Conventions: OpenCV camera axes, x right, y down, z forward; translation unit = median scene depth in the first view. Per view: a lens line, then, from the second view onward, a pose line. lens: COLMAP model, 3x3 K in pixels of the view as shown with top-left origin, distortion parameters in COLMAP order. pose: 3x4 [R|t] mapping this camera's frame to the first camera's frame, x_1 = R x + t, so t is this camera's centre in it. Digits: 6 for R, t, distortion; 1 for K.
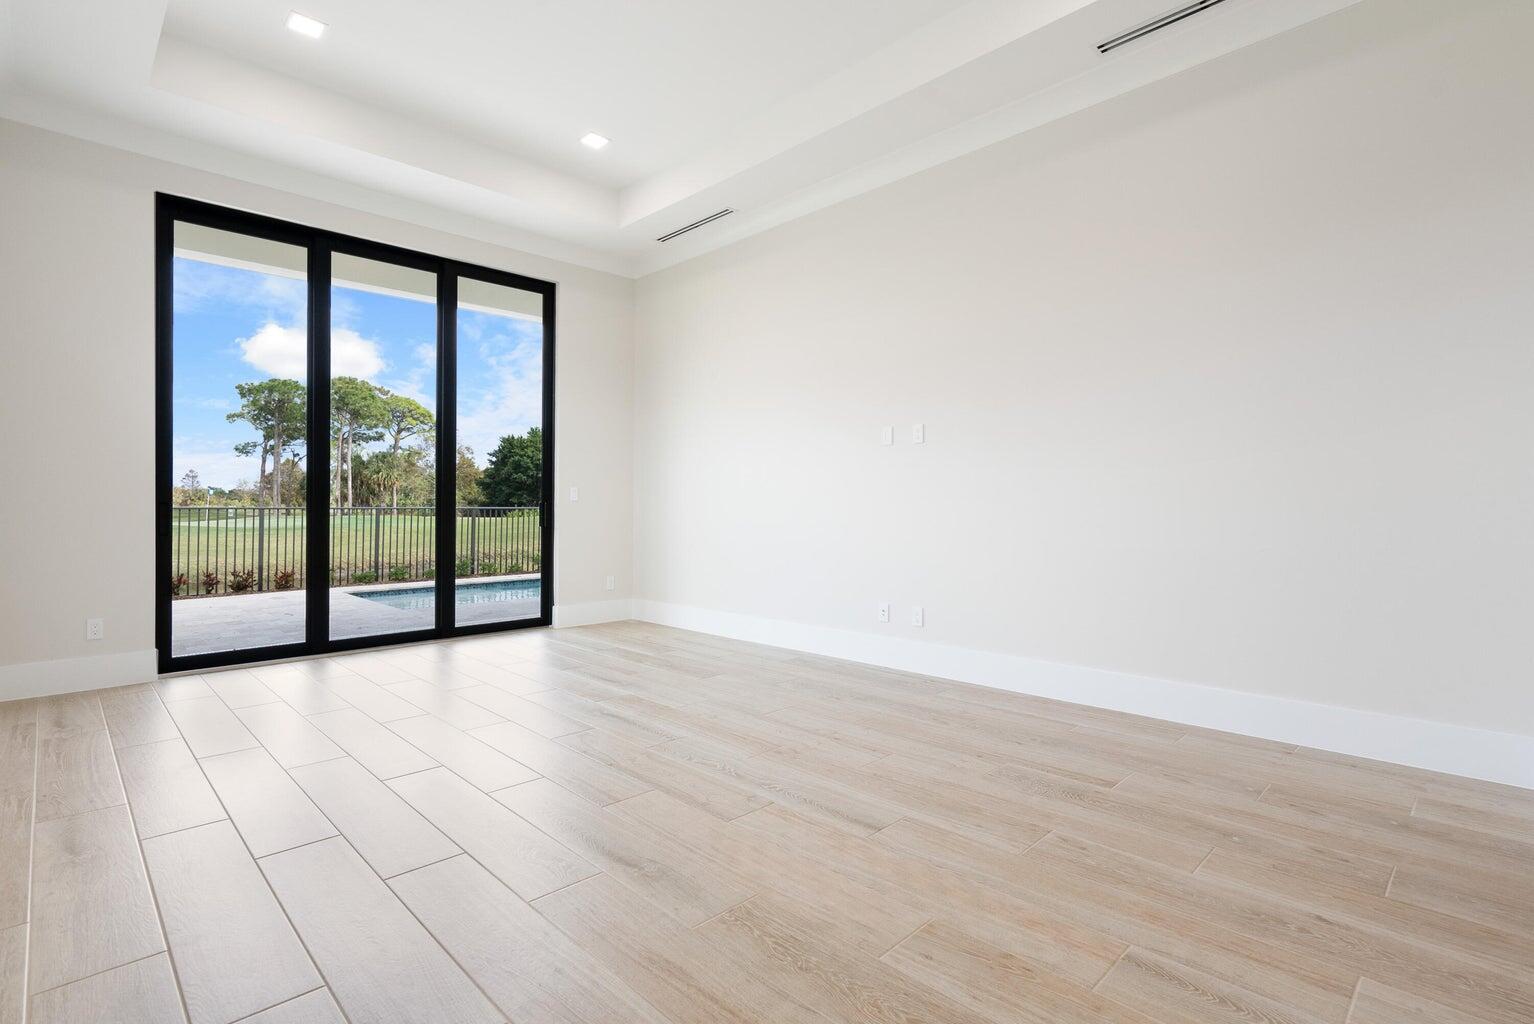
lens RADIAL K [[729.9, 0, 770.8], [0, 729.9, 503.4], [0, 0, 1]] dist [-0.003297, 0.000247]
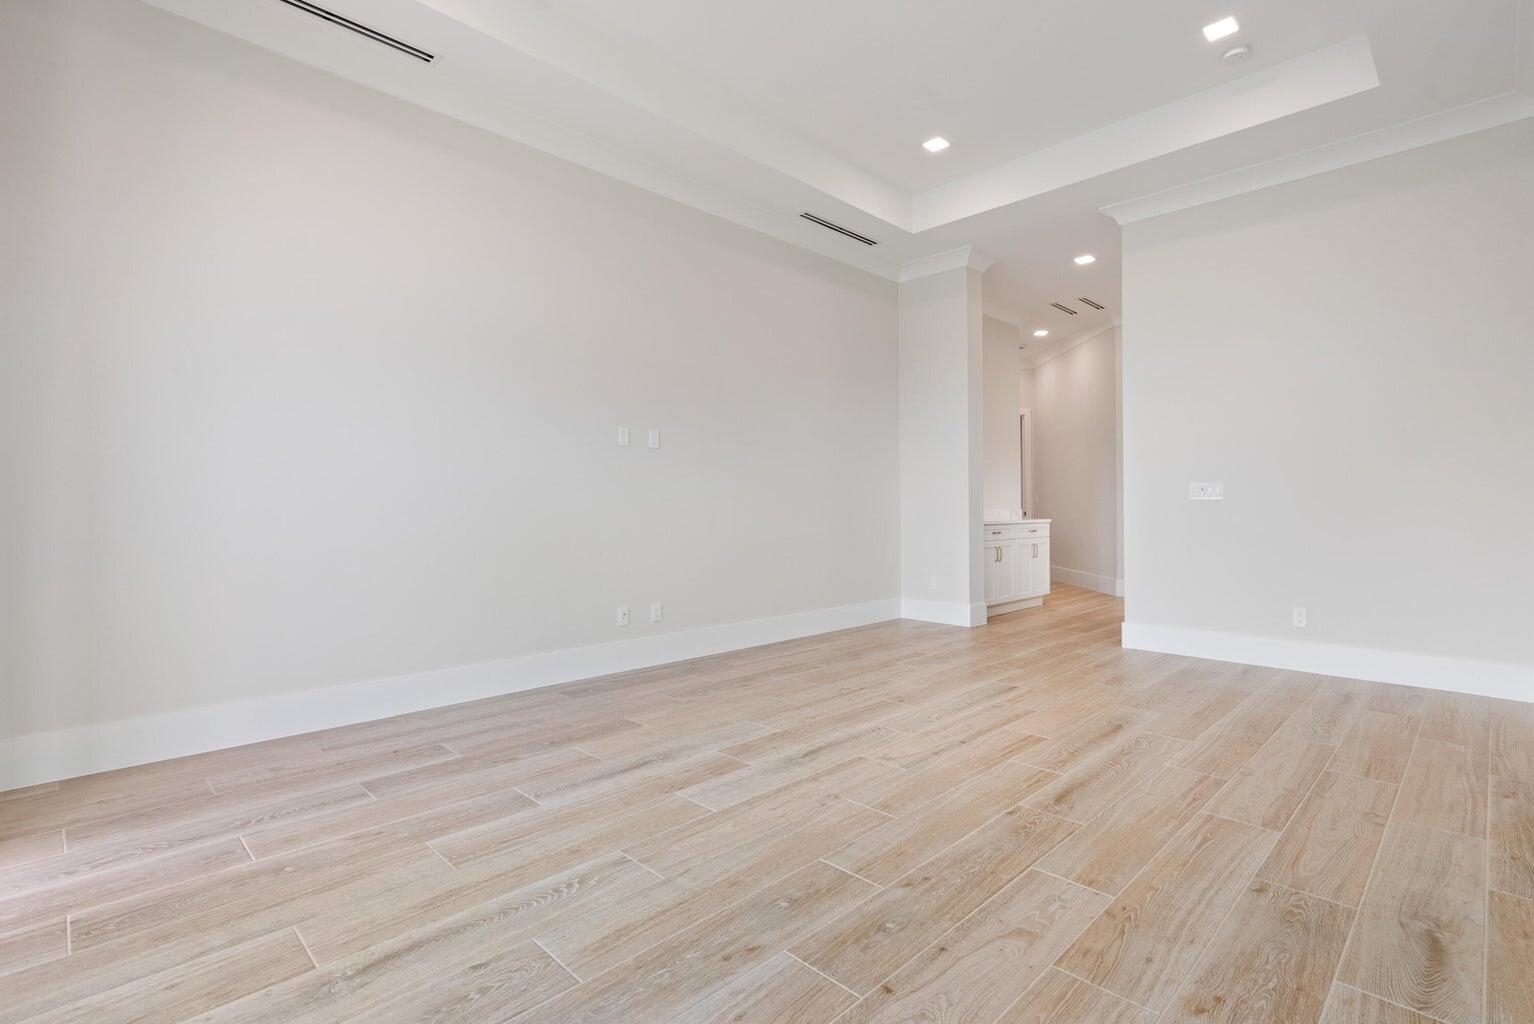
lens RADIAL K [[725.4, 0, 763.3], [0, 725.4, 517.0], [0, 0, 1]] dist [-0.000815, 0.000164]
pose [[-0.002357, -0.011638, 0.999929, -0.881234], [-0.002101, 0.999930, 0.011633, 0.004372], [-0.999995, -0.002074, -0.002381, 0.877745]]
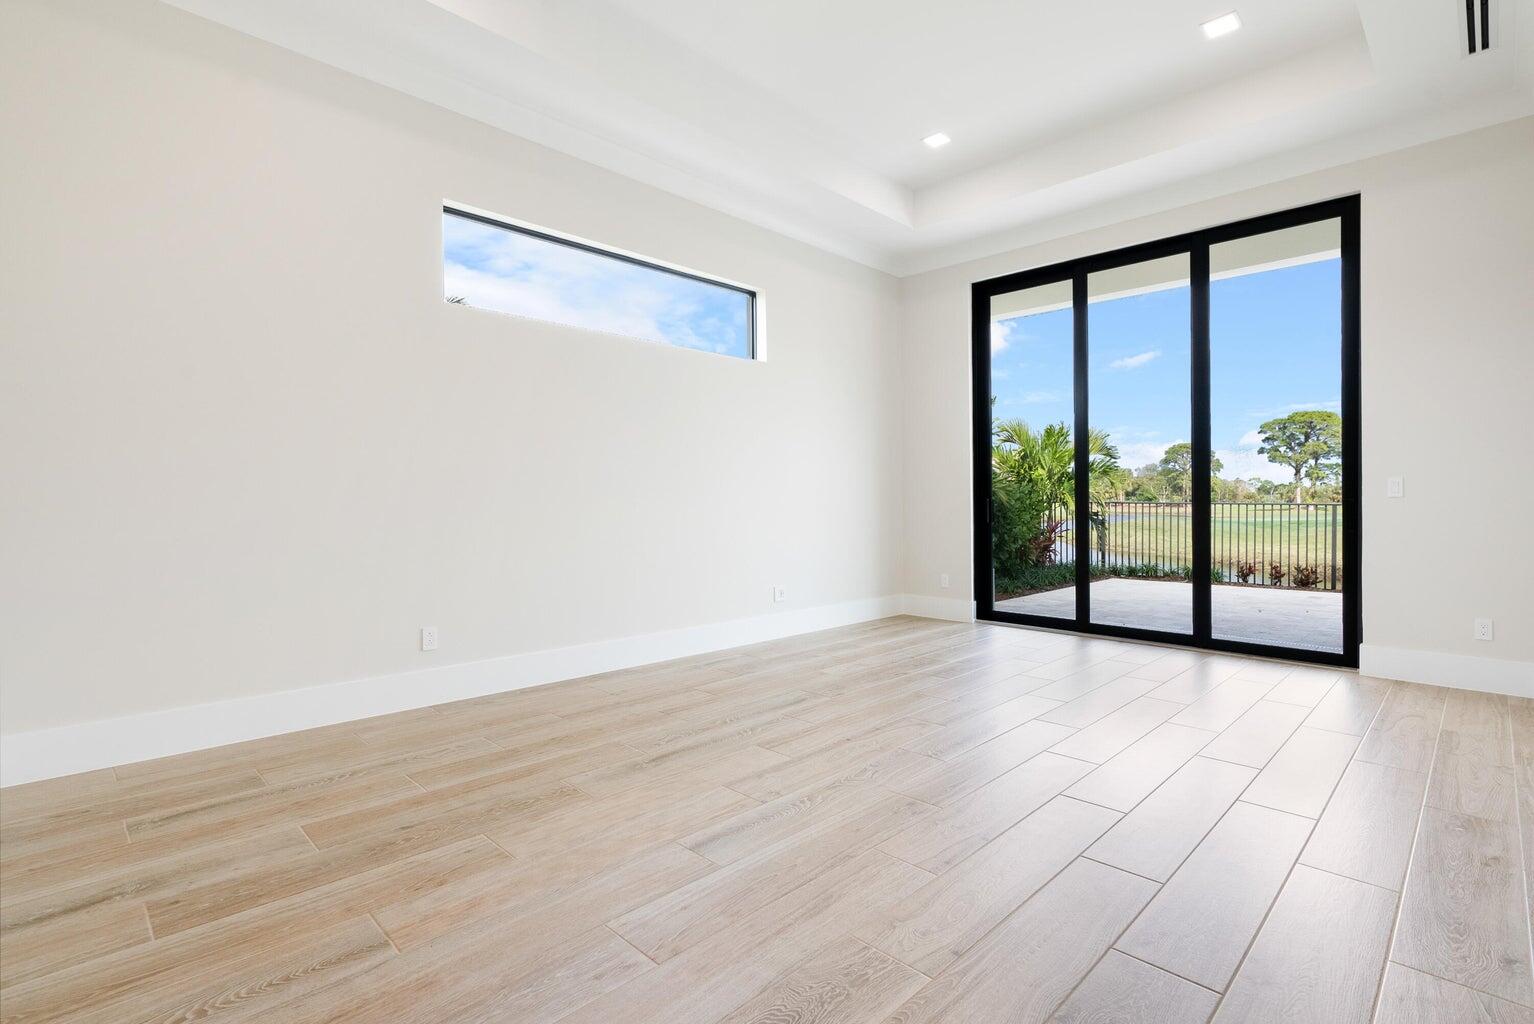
lens RADIAL K [[721.3, 0, 771.0], [0, 721.3, 502.3], [0, 0, 1]] dist [-0.002312, -0.000659]
pose [[0.008881, 0.003833, -0.999953, 0.579360], [0.001164, 0.999992, 0.003843, -0.001575], [0.999960, -0.001198, 0.008876, 0.589413]]
